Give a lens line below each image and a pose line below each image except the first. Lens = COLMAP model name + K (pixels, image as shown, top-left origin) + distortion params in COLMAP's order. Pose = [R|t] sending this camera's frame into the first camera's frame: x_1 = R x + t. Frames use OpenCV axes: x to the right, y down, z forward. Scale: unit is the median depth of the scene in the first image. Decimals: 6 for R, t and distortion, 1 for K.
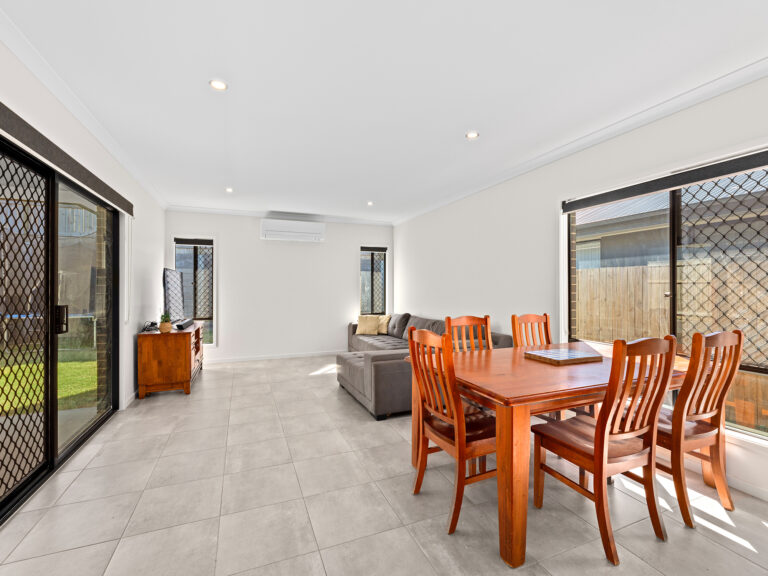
lens RADIAL K [[351.5, 0, 386.0], [0, 351.5, 288.1], [0, 0, 1]] dist [-0.013746, 0.001359]
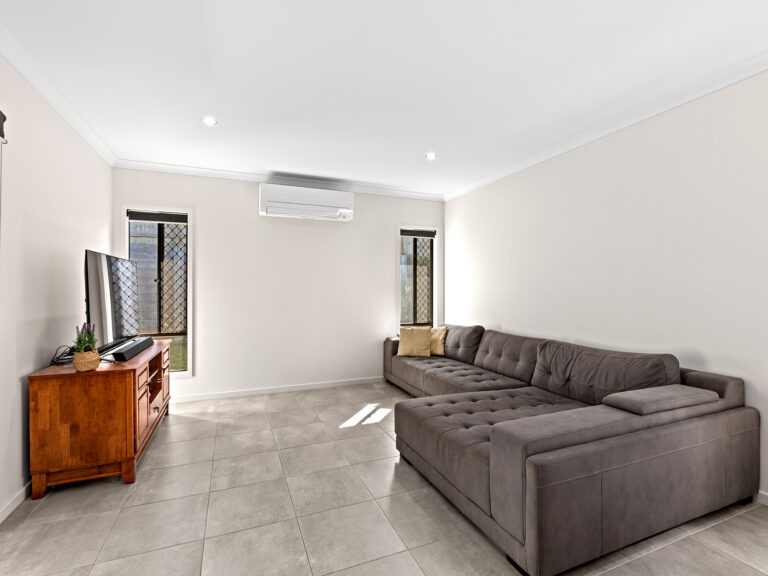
lens RADIAL K [[370.6, 0, 382.3], [0, 370.6, 288.2], [0, 0, 1]] dist [0.000848, -0.001394]
pose [[0.999986, 0.001002, -0.005212, -0.143347], [-0.001004, 0.999999, -0.000234, 0.001076], [0.005211, 0.000240, 0.999986, 0.354061]]
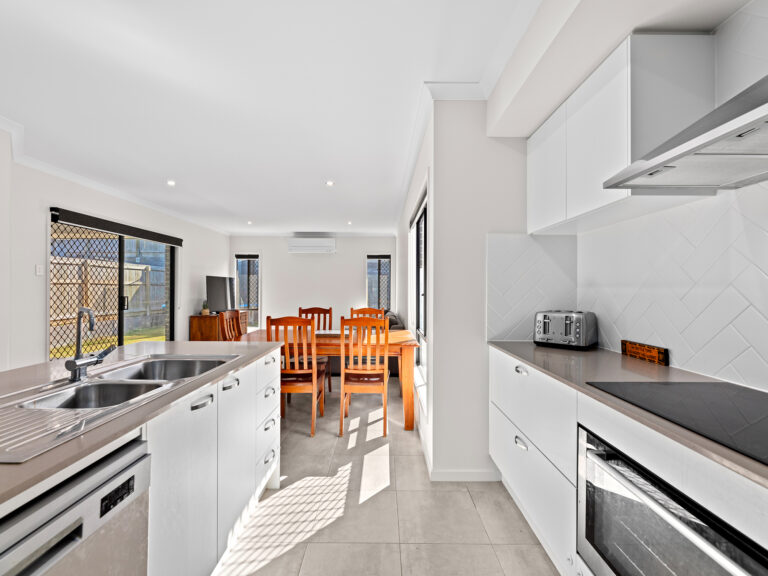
lens RADIAL K [[351.5, 0, 383.6], [0, 351.5, 288.7], [0, 0, 1]] dist [-0.013746, 0.001359]
pose [[0.926433, 0.003046, -0.376447, 0.608280], [-0.003875, 0.999991, -0.001444, 0.000719], [0.376440, 0.002796, 0.926437, -0.161601]]
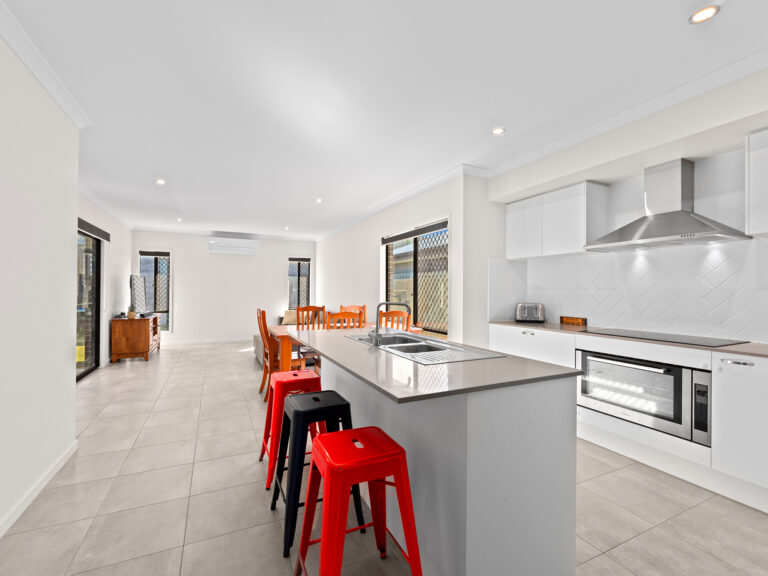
lens RADIAL K [[351.5, 0, 388.5], [0, 351.5, 287.6], [0, 0, 1]] dist [-0.013746, 0.001359]
pose [[0.997656, 0.006257, 0.068135, 0.286223], [-0.005839, 0.999963, -0.006335, -0.000968], [-0.068172, 0.005922, 0.997656, -0.444312]]
